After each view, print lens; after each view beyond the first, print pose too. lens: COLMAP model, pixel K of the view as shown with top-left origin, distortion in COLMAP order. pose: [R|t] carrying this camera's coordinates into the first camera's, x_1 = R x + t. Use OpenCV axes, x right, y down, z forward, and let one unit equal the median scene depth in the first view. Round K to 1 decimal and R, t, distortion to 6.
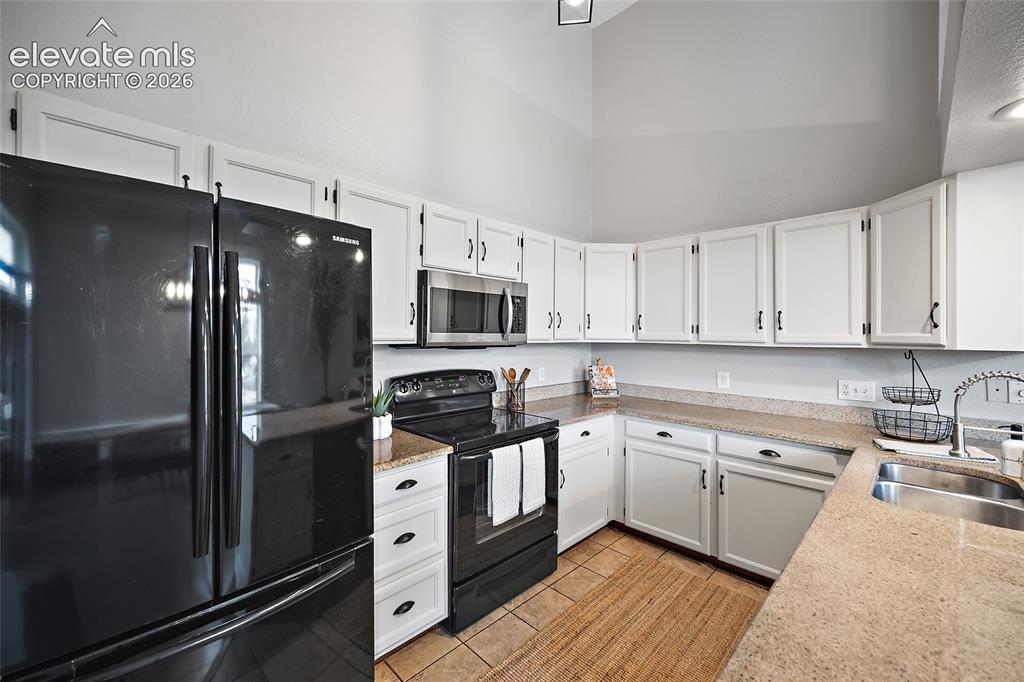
lens RADIAL K [[399.2, 0, 511.5], [0, 399.2, 332.2], [0, 0, 1]] dist [-0.001672, 0.000605]
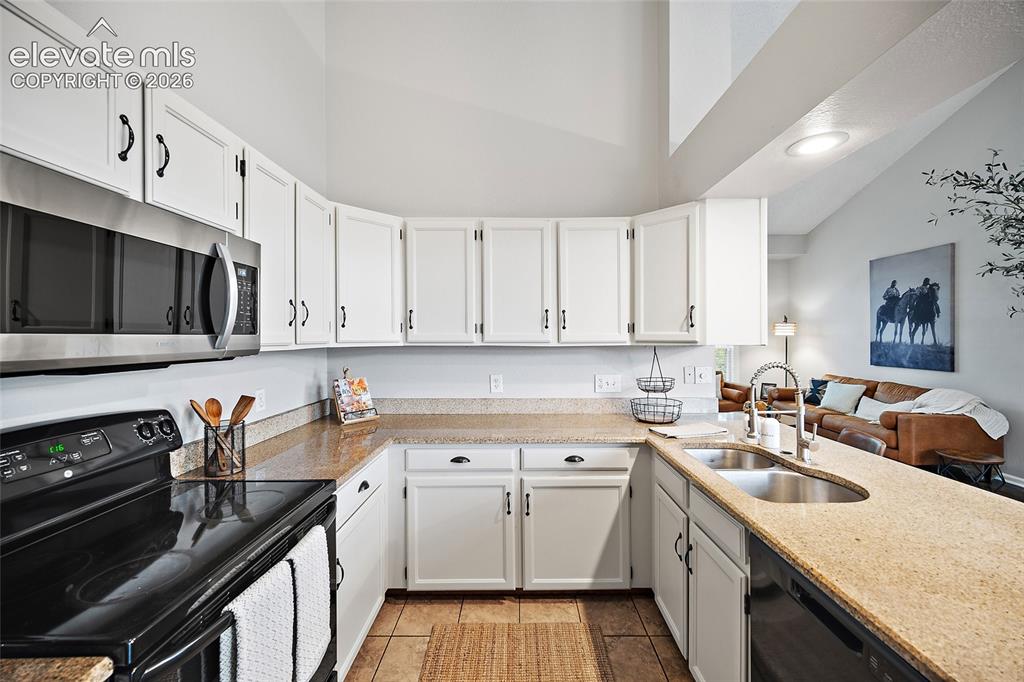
lens RADIAL K [[399.2, 0, 514.9], [0, 399.2, 338.1], [0, 0, 1]] dist [-0.001672, 0.000605]
pose [[0.714214, -0.012812, 0.699810, -0.100844], [0.004461, 0.999895, 0.013753, 0.002225], [-0.699913, -0.006701, 0.714197, 0.375551]]
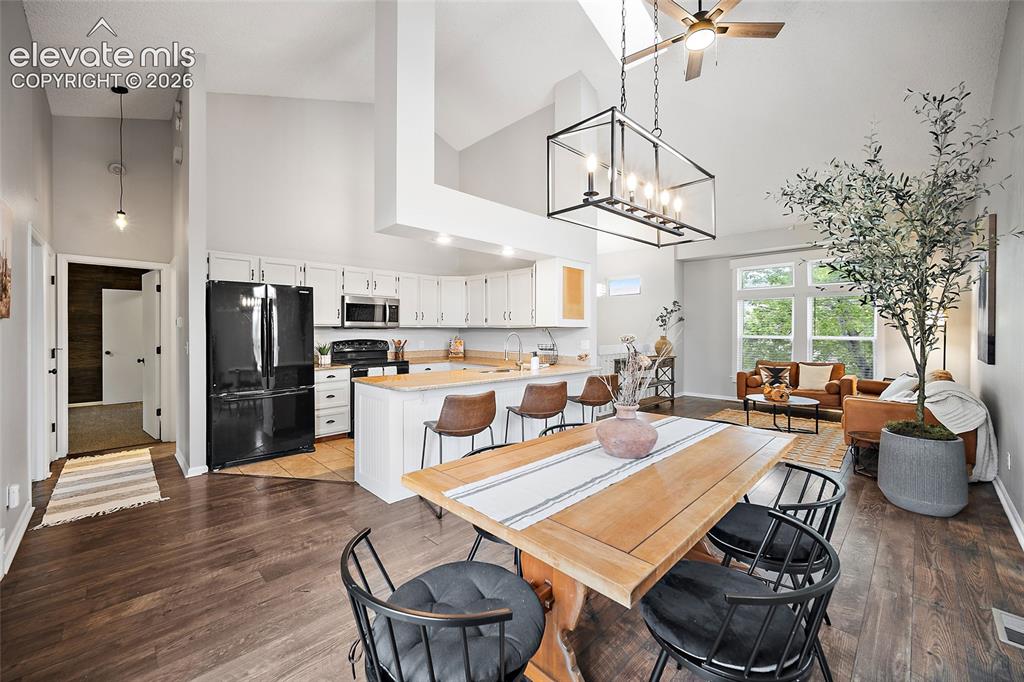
lens RADIAL K [[399.2, 0, 515.4], [0, 399.2, 330.0], [0, 0, 1]] dist [-0.001672, 0.000605]
pose [[0.999993, -0.003525, -0.001558, 0.700008], [0.003539, 0.999955, 0.008802, 0.028813], [0.001527, -0.008807, 0.999960, -1.200518]]
